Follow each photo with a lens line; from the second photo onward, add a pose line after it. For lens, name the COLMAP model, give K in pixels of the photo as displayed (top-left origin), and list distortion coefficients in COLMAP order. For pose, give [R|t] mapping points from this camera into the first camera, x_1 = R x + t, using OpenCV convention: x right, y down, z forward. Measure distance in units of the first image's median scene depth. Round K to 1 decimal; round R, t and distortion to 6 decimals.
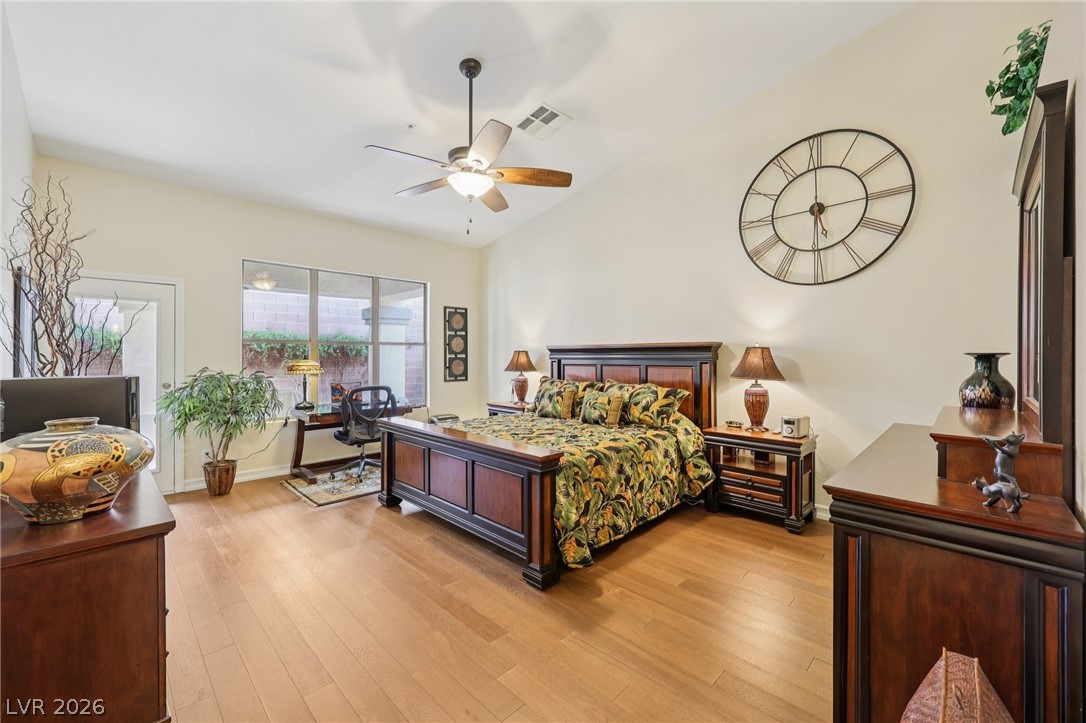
lens RADIAL K [[440.3, 0, 546.8], [0, 440.3, 357.4], [0, 0, 1]] dist [-0.000751, 0.000448]
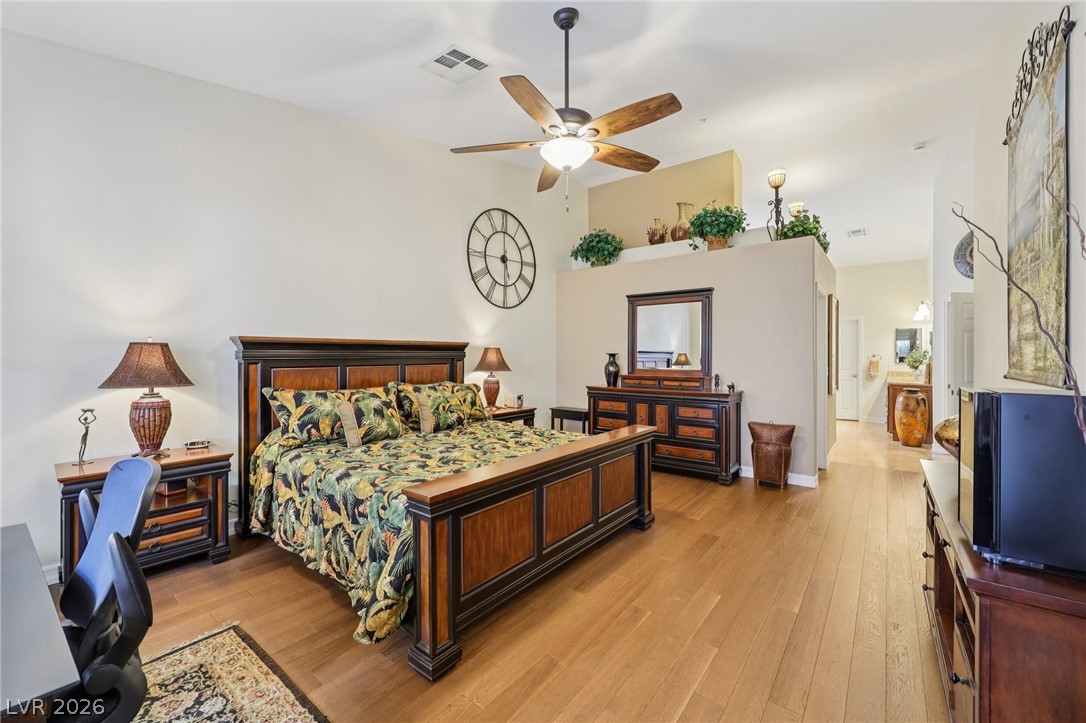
lens RADIAL K [[440.3, 0, 548.2], [0, 440.3, 355.7], [0, 0, 1]] dist [-0.000751, 0.000448]
pose [[-0.121304, 0.002046, 0.992613, -0.870322], [0.007502, 0.999971, -0.001144, 0.003107], [-0.992587, 0.007308, -0.121316, 0.972009]]
